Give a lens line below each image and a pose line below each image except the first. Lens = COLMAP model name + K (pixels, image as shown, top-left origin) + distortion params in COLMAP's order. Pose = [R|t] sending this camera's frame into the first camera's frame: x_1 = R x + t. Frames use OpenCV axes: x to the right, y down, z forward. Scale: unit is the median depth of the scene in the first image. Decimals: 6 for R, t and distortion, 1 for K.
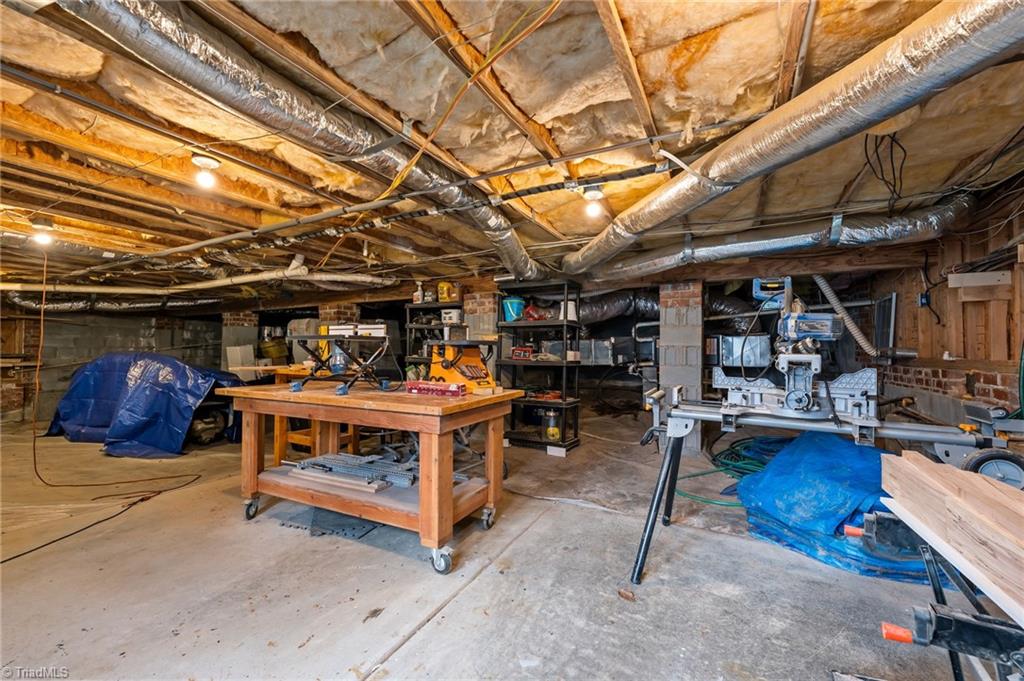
lens RADIAL K [[418.0, 0, 515.0], [0, 418.0, 342.9], [0, 0, 1]] dist [-0.004136, -0.000343]
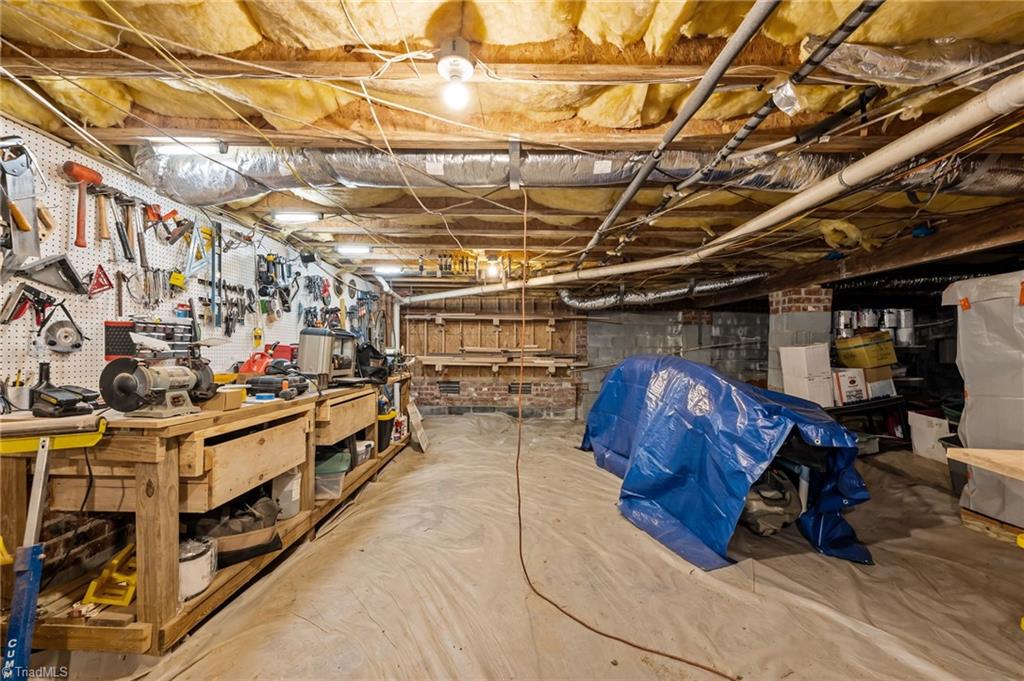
lens RADIAL K [[418.0, 0, 513.6], [0, 418.0, 345.4], [0, 0, 1]] dist [-0.004136, -0.000343]
pose [[0.456593, -0.002887, -0.889671, -0.336857], [0.012156, 0.999922, 0.002994, 0.000553], [0.889593, -0.012182, 0.456592, 0.391252]]
